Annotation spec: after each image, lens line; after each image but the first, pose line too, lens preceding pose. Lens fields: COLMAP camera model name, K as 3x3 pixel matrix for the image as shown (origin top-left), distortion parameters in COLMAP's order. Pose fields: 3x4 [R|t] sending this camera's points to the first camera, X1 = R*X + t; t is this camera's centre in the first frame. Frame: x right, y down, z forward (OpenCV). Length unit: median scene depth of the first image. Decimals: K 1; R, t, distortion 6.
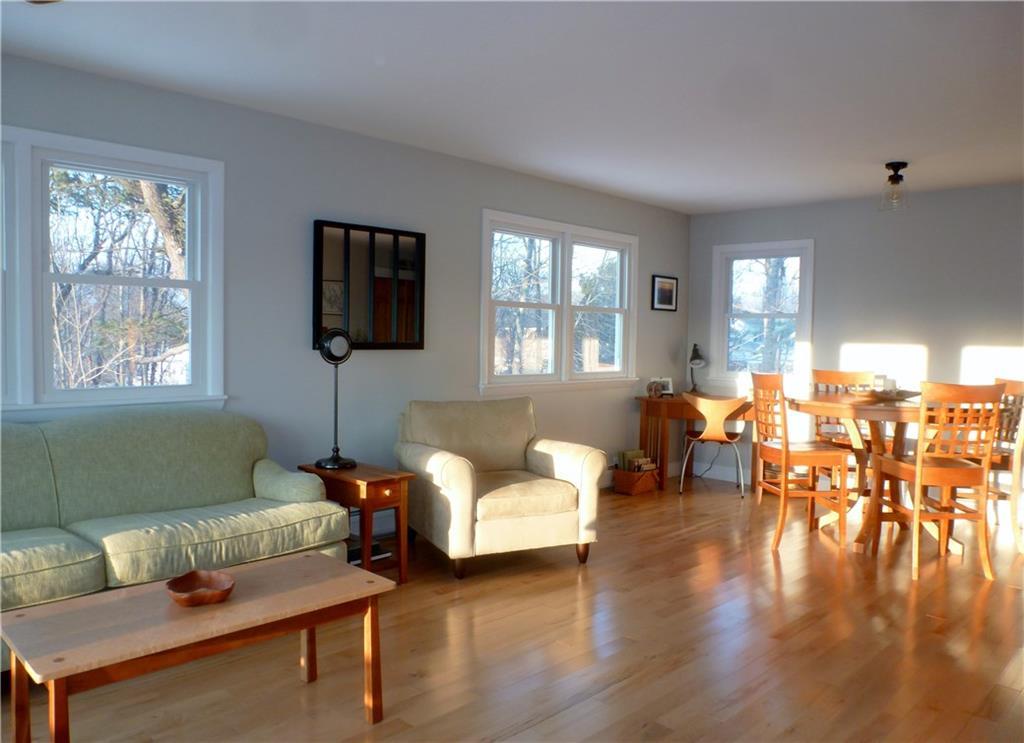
lens RADIAL K [[736.6, 0, 512.0], [0, 736.6, 371.5], [0, 0, 1]] dist [-0.001546, 0.000024]
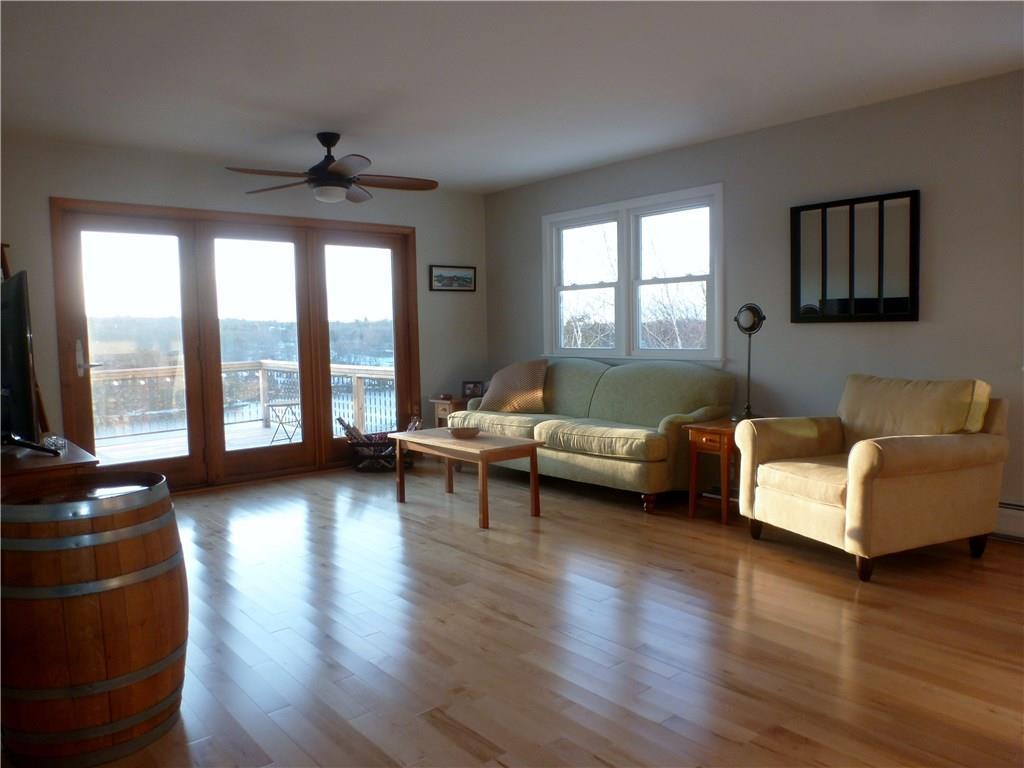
lens RADIAL K [[717.7, 0, 512.0], [0, 717.7, 384.0], [0, 0, 1]] dist [-0.125782, -0.000596]
pose [[-0.087083, 0.059051, -0.994449, 0.949820], [-0.020649, 0.997920, 0.061065, 0.009791], [0.995987, 0.025853, -0.085683, 0.745444]]
